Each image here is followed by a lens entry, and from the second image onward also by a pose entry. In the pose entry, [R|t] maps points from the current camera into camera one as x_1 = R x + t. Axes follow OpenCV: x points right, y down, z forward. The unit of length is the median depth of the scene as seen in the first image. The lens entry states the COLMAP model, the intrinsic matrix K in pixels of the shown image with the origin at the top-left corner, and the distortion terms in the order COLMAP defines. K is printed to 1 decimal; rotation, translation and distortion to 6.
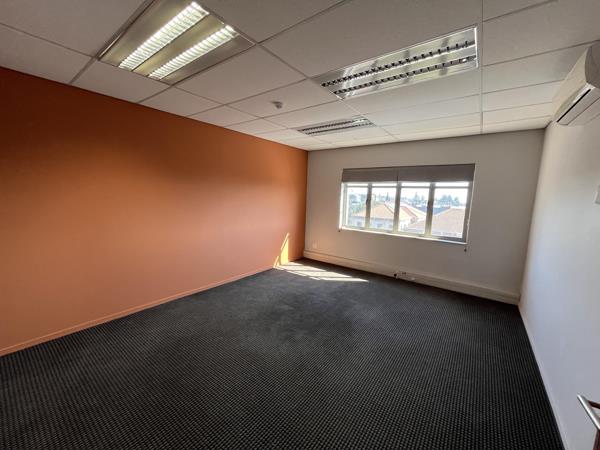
lens RADIAL K [[242.4, 0, 300.0], [0, 242.4, 225.0], [0, 0, 1]] dist [0.000927, 0.000056]
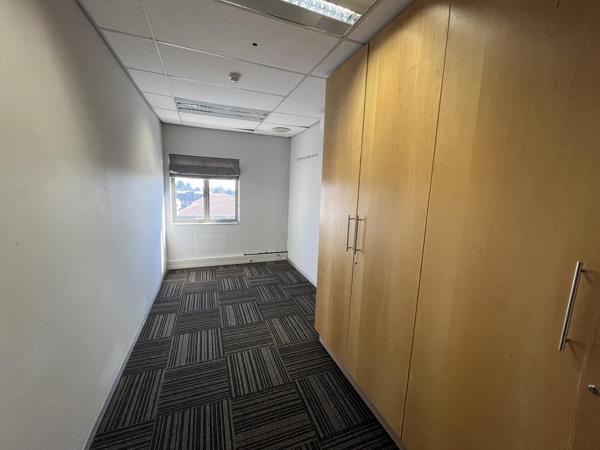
lens RADIAL K [[236.5, 0, 300.0], [0, 236.5, 225.0], [0, 0, 1]] dist [-0.000086, -0.000011]
pose [[0.521615, -0.143547, 0.841018, -0.168841], [0.092452, 0.989450, 0.111541, -0.019889], [-0.848157, 0.019573, 0.529384, 0.099179]]
